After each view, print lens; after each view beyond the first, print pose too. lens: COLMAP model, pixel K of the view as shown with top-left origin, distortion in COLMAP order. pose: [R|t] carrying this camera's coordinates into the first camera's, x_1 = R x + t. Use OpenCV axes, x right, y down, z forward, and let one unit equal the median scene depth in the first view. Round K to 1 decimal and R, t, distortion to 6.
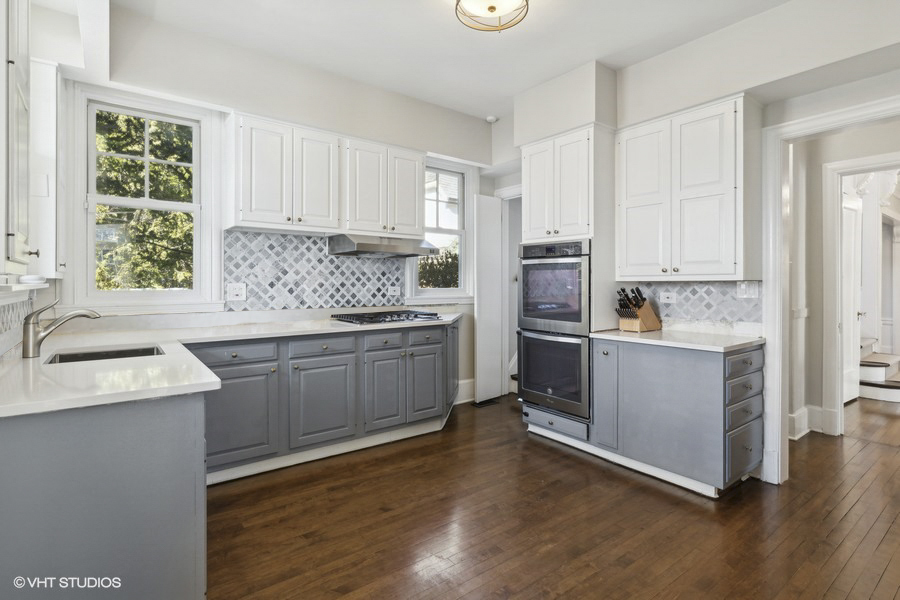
lens RADIAL K [[438.2, 0, 447.2], [0, 438.2, 278.8], [0, 0, 1]] dist [-0.028485, -0.000290]
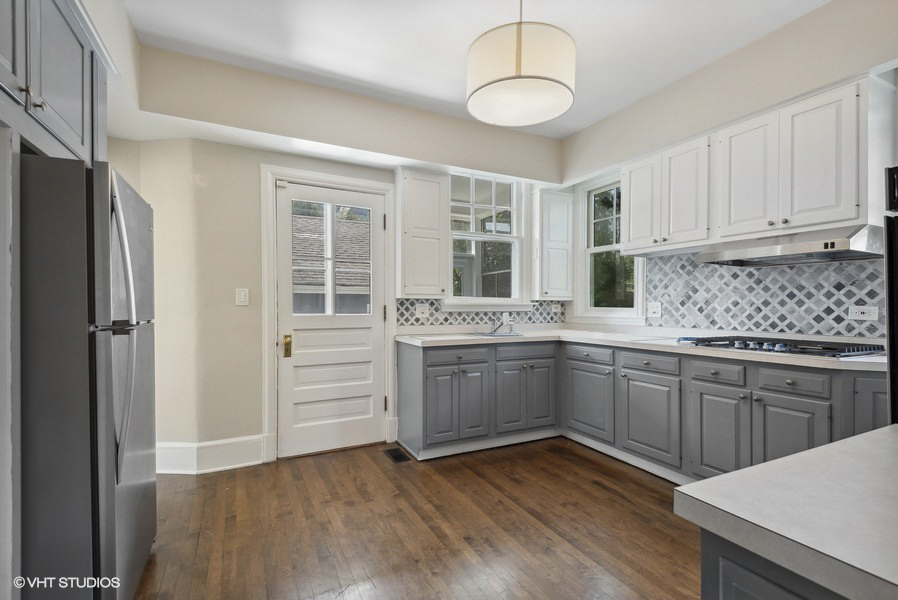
lens RADIAL K [[412.7, 0, 455.2], [0, 412.7, 303.7], [0, 0, 1]] dist [0.004759, 0.000061]
pose [[-0.169657, -0.012710, -0.985421, 0.613155], [-0.002989, 0.999919, -0.012383, 0.026344], [0.985499, 0.000845, -0.169681, 0.589431]]
